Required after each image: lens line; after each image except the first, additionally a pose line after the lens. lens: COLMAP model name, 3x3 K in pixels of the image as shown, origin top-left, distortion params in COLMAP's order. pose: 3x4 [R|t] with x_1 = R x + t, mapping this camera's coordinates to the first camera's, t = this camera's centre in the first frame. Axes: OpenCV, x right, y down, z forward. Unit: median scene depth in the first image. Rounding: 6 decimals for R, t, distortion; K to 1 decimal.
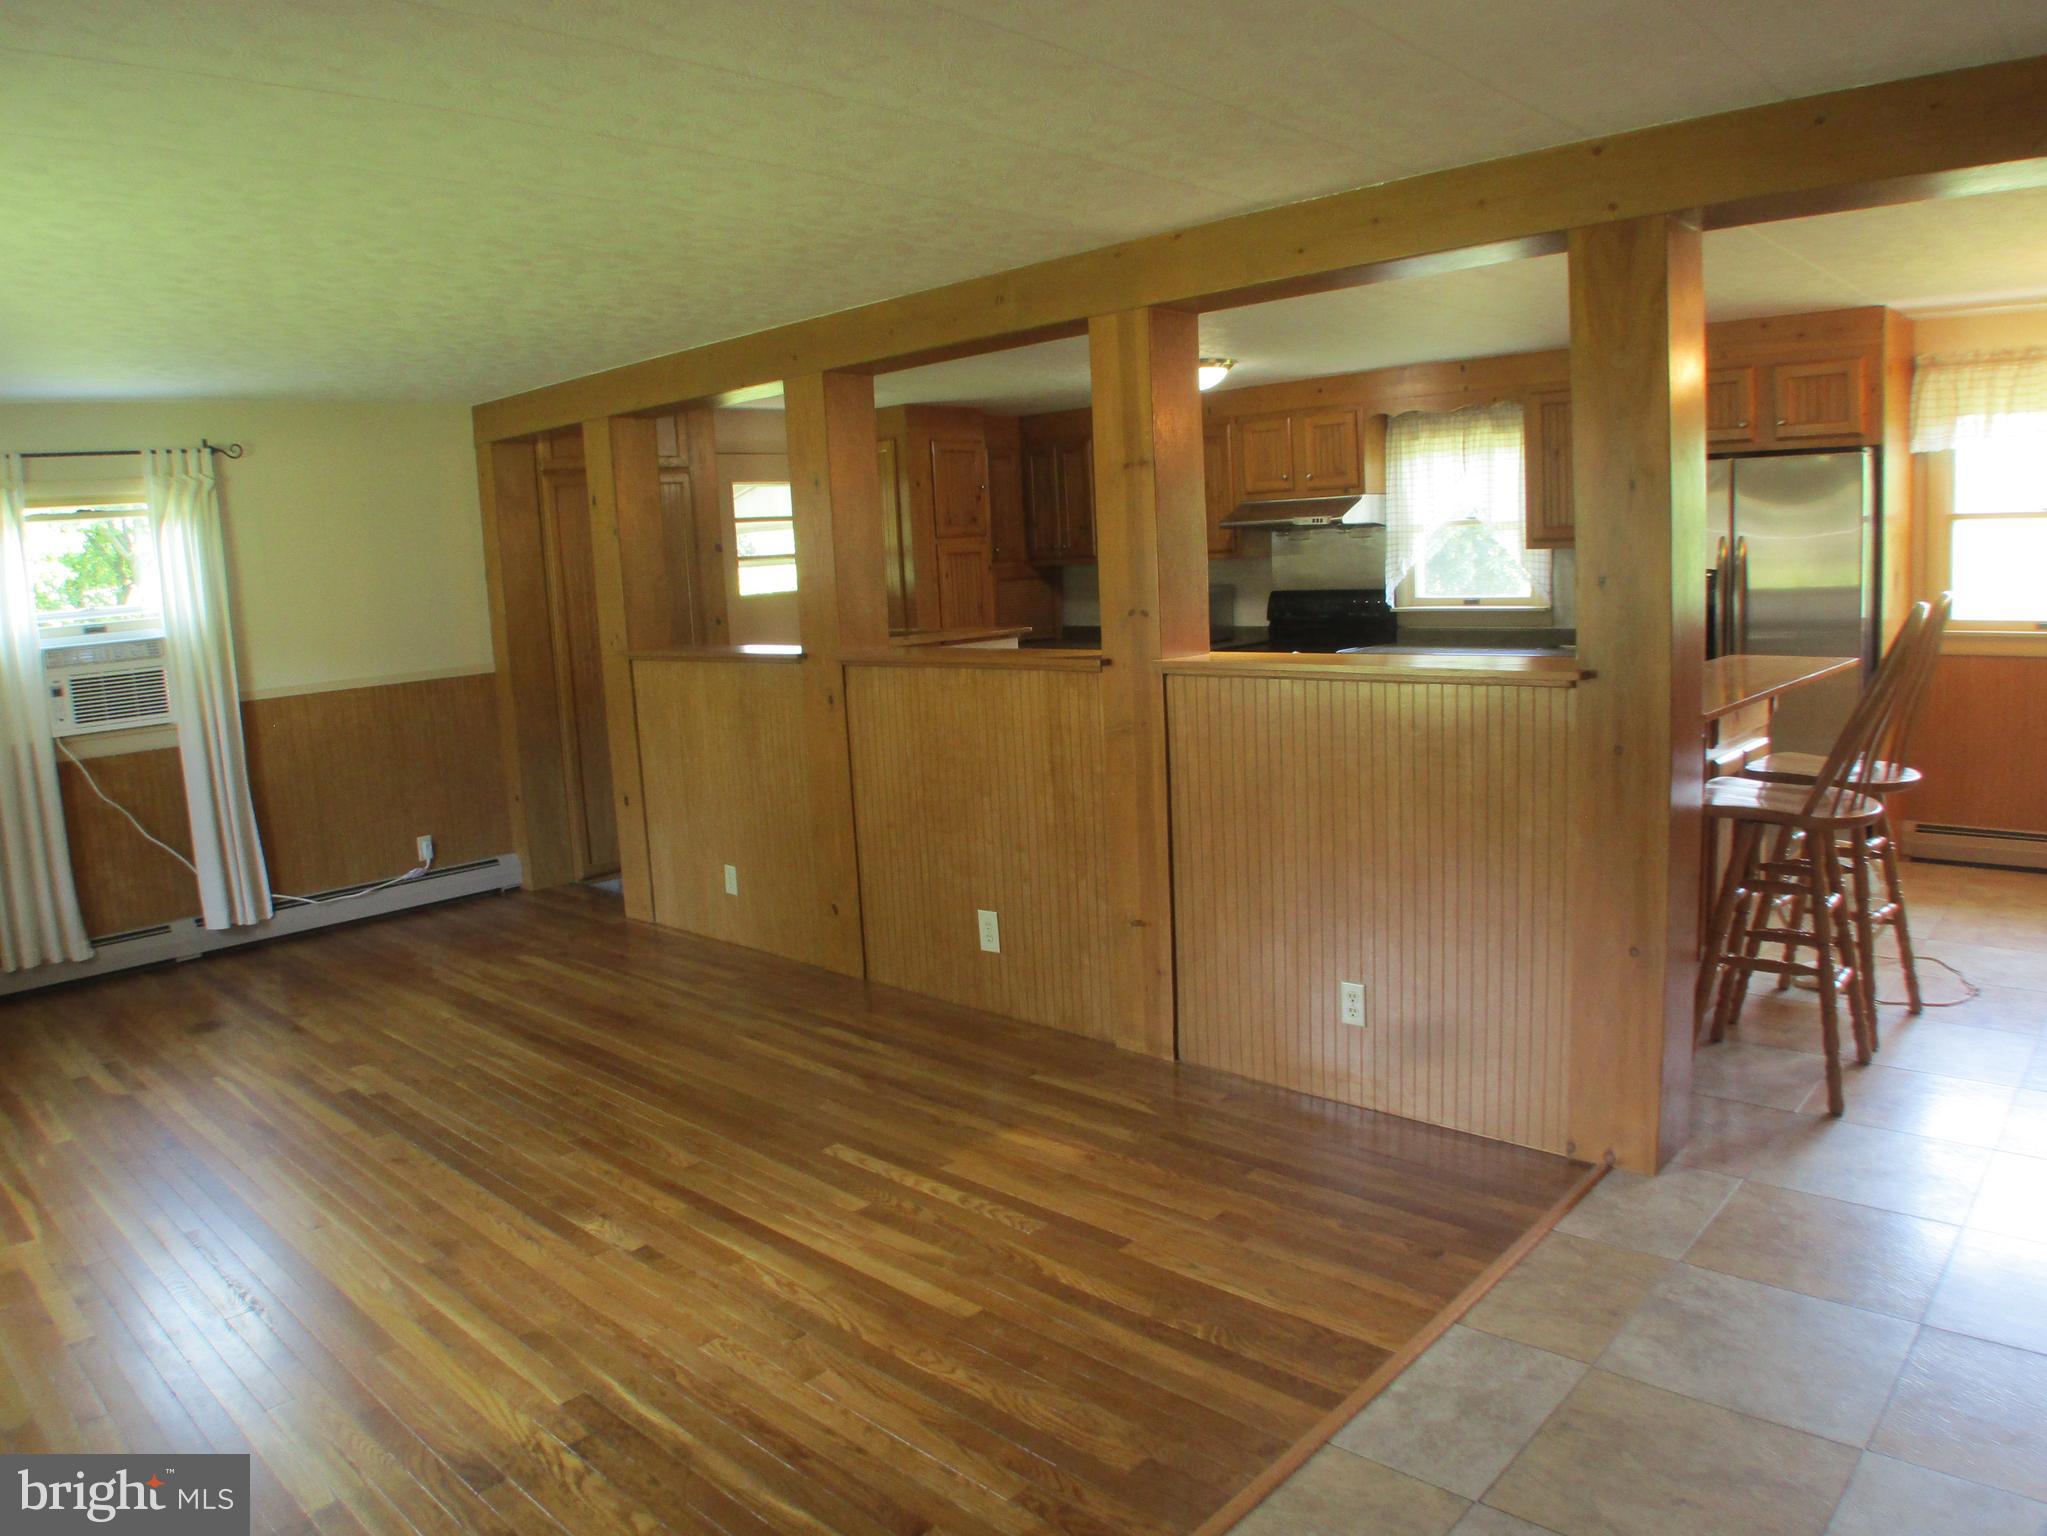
lens RADIAL K [[1422.3, 0, 1015.2], [0, 1422.3, 767.9], [0, 0, 1]] dist [-0.136954, 0.023055]
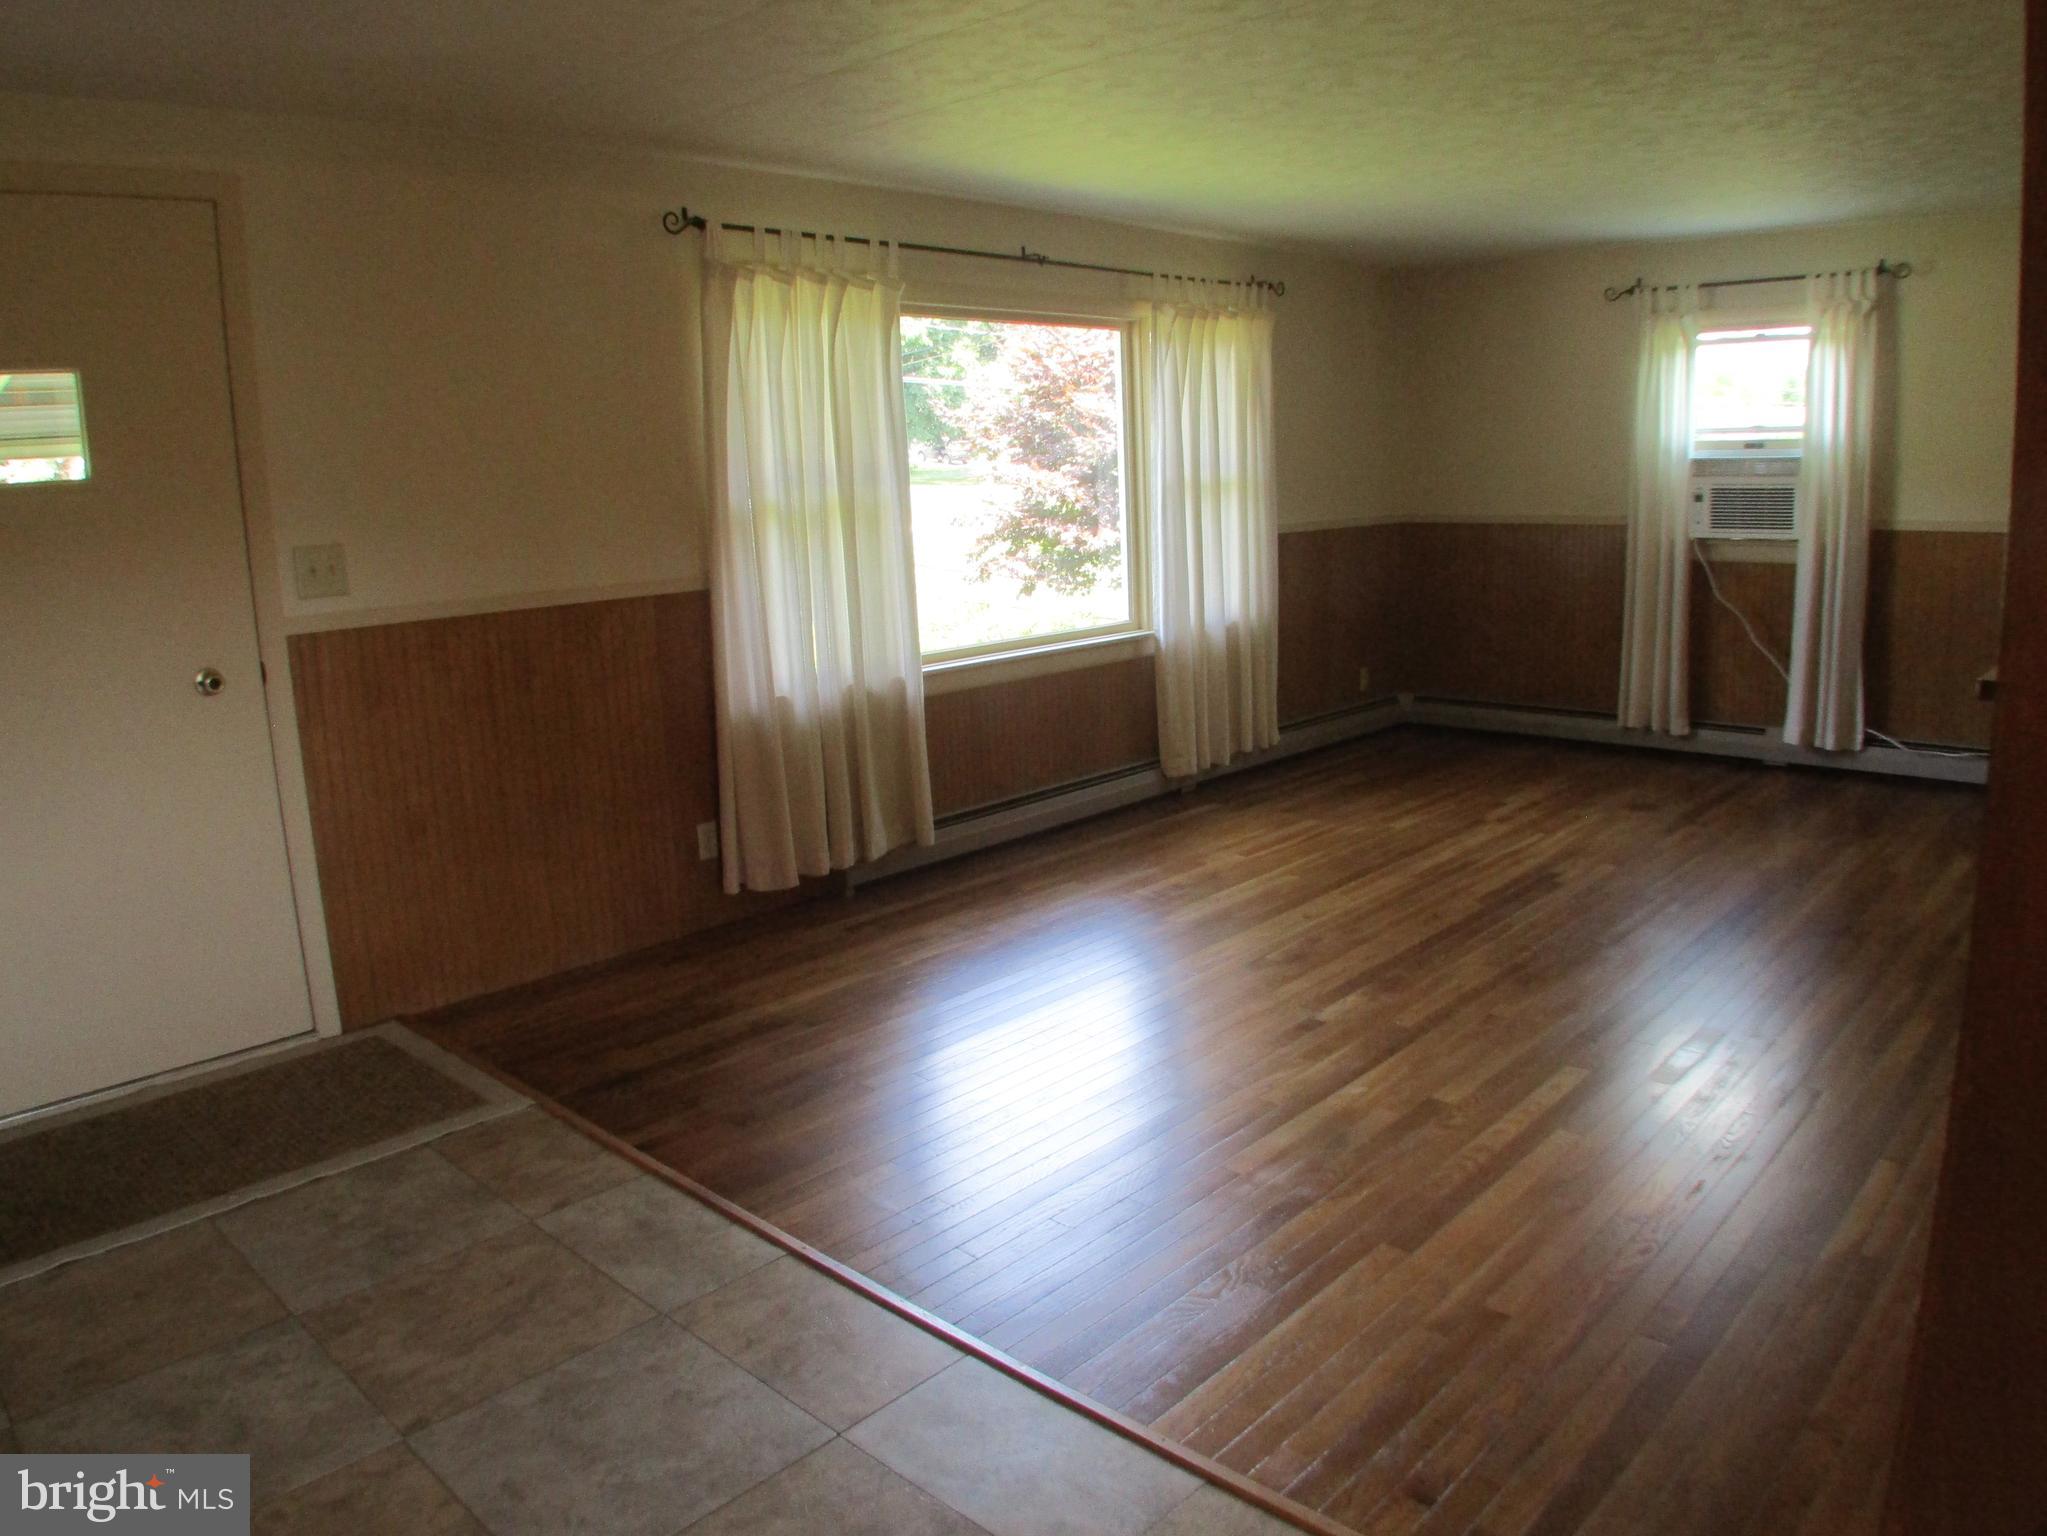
lens RADIAL K [[1422.3, 0, 1027.6], [0, 1422.3, 765.9], [0, 0, 1]] dist [-0.136954, 0.023055]
pose [[0.004023, 0.252504, -0.967588, 0.403980], [-0.112838, 0.961530, 0.250454, -0.057049], [0.993605, 0.108173, 0.032360, 0.367980]]
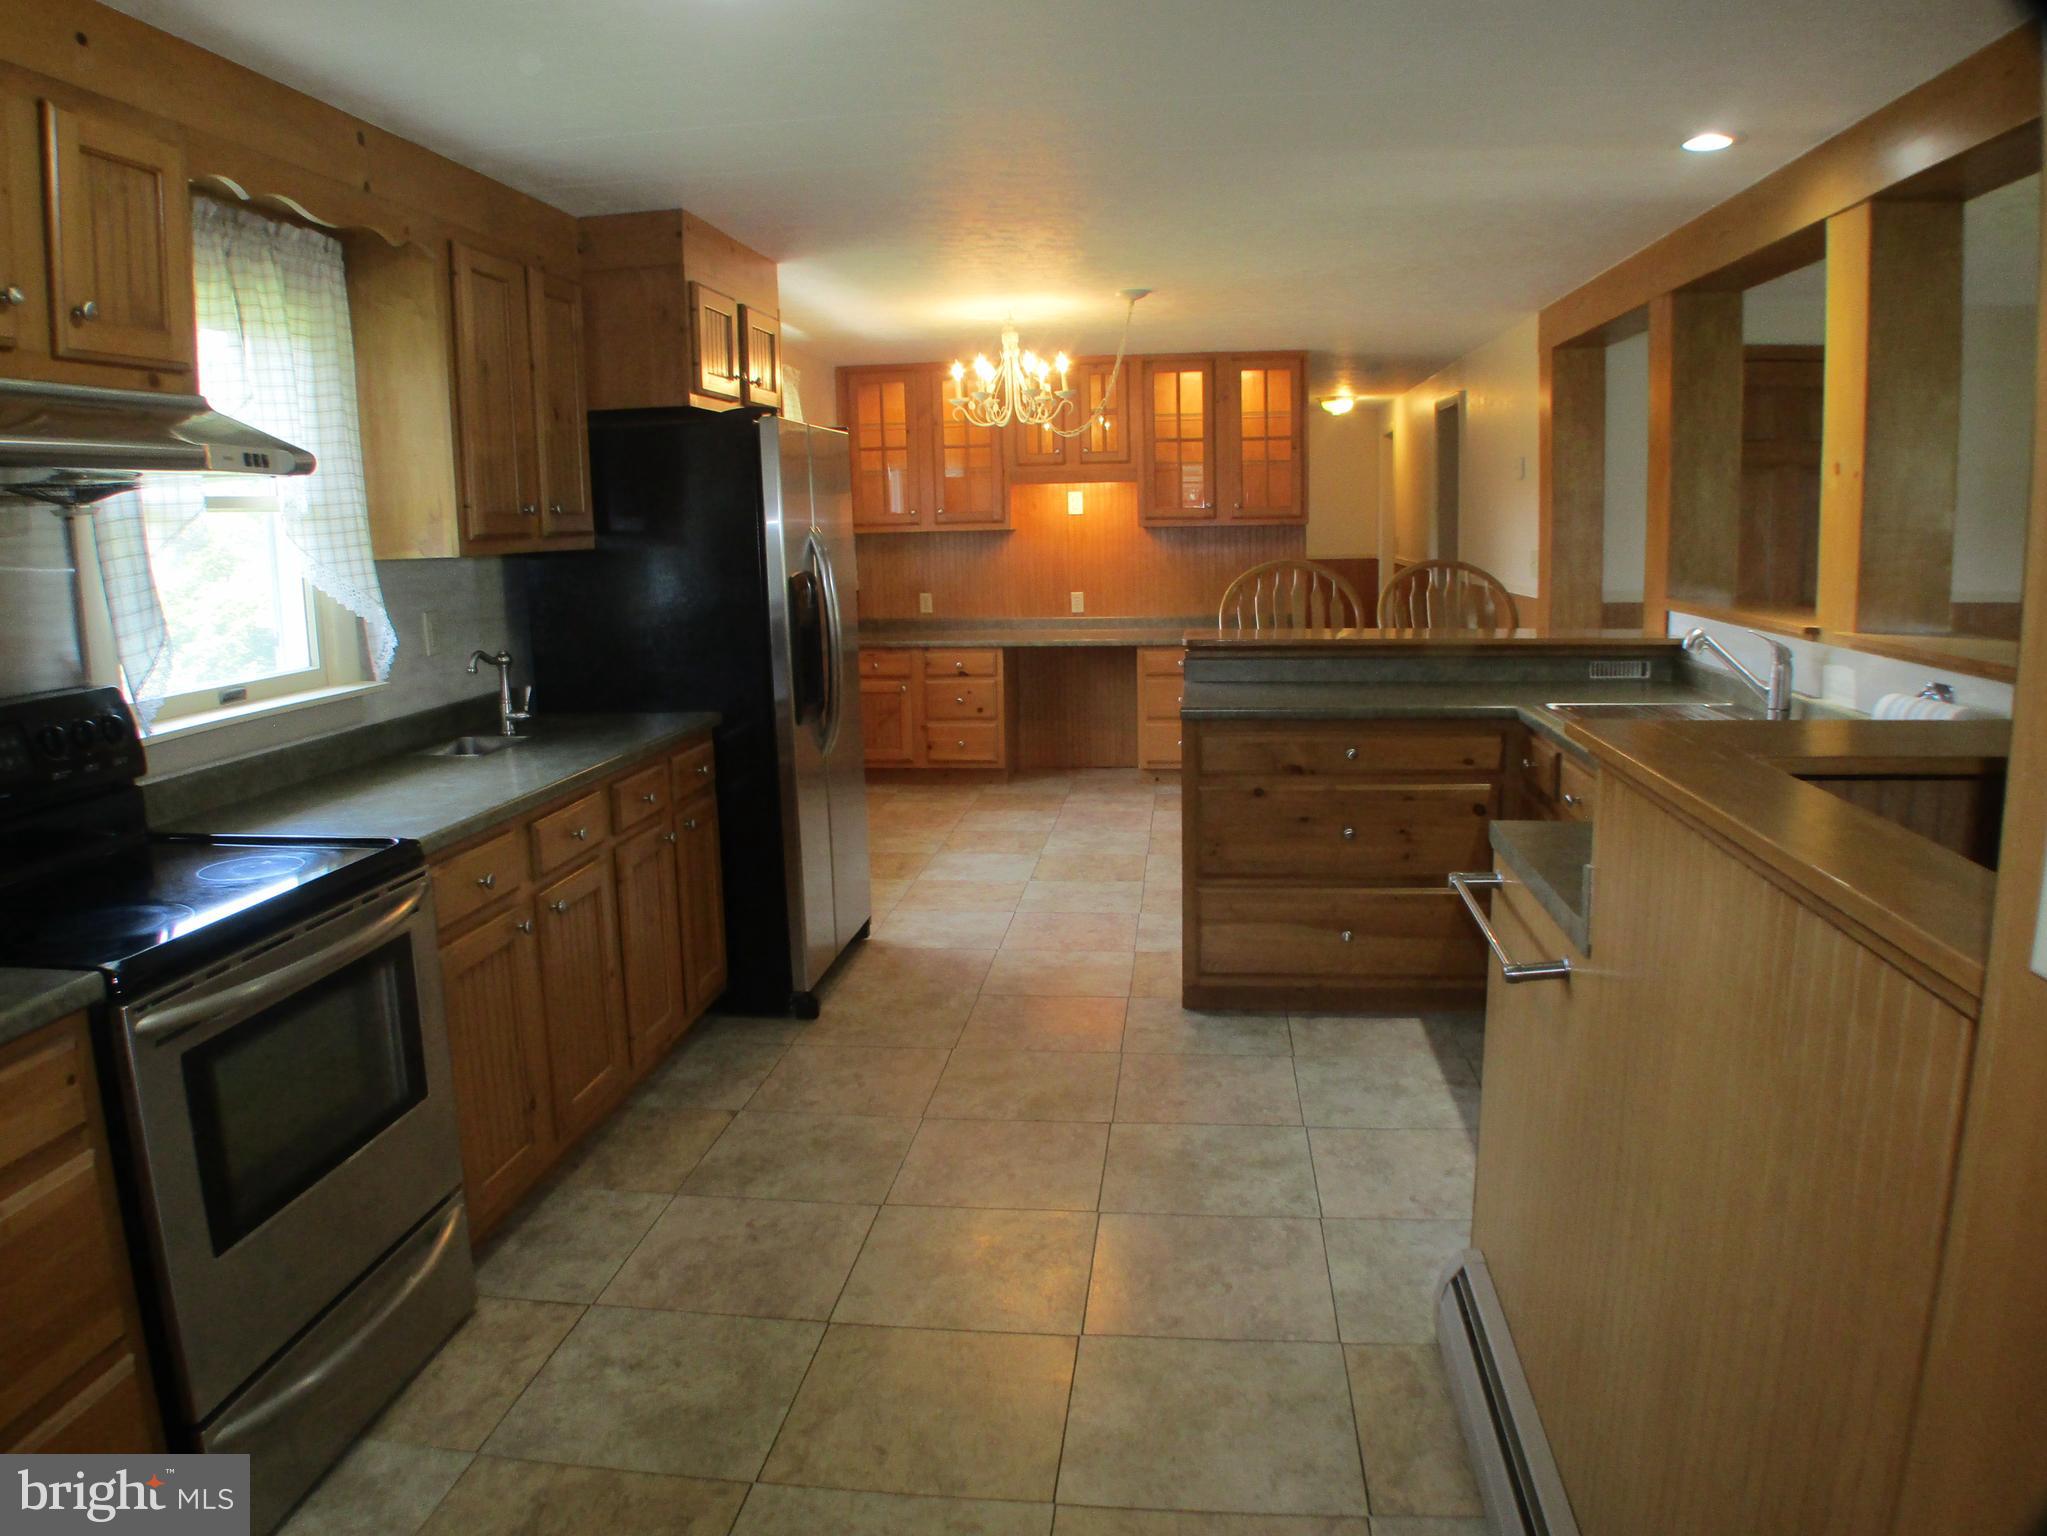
lens RADIAL K [[1422.3, 0, 1017.8], [0, 1422.3, 777.5], [0, 0, 1]] dist [-0.136954, 0.023055]
pose [[-0.590224, -0.080971, 0.803169, -0.162717], [0.172583, 0.959295, 0.223536, -0.175381], [-0.788575, 0.270550, -0.552224, 1.263301]]
